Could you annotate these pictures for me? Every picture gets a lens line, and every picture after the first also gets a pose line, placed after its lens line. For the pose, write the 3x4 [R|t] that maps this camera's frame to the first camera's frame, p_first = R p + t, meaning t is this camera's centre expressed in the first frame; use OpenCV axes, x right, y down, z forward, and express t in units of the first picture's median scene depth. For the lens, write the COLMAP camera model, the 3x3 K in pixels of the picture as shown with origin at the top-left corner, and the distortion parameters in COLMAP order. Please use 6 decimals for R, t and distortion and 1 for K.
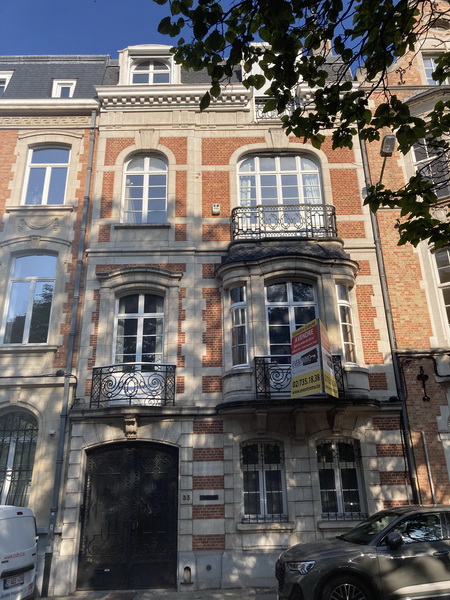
lens RADIAL K [[492.3, 0, 225.6], [0, 492.3, 304.1], [0, 0, 1]] dist [0.008402, -0.001917]
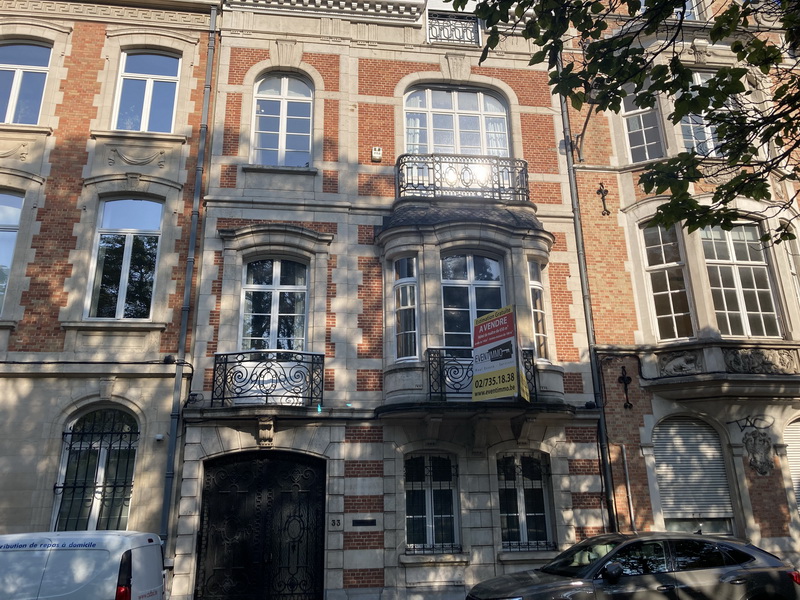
lens RADIAL K [[656.4, 0, 399.5], [0, 656.4, 294.4], [0, 0, 1]] dist [0.008402, -0.001917]
pose [[0.991821, 0.046249, 0.118963, -0.108324], [-0.050675, 0.998121, 0.034449, -0.012284], [-0.117146, -0.040195, 0.992301, -0.037699]]
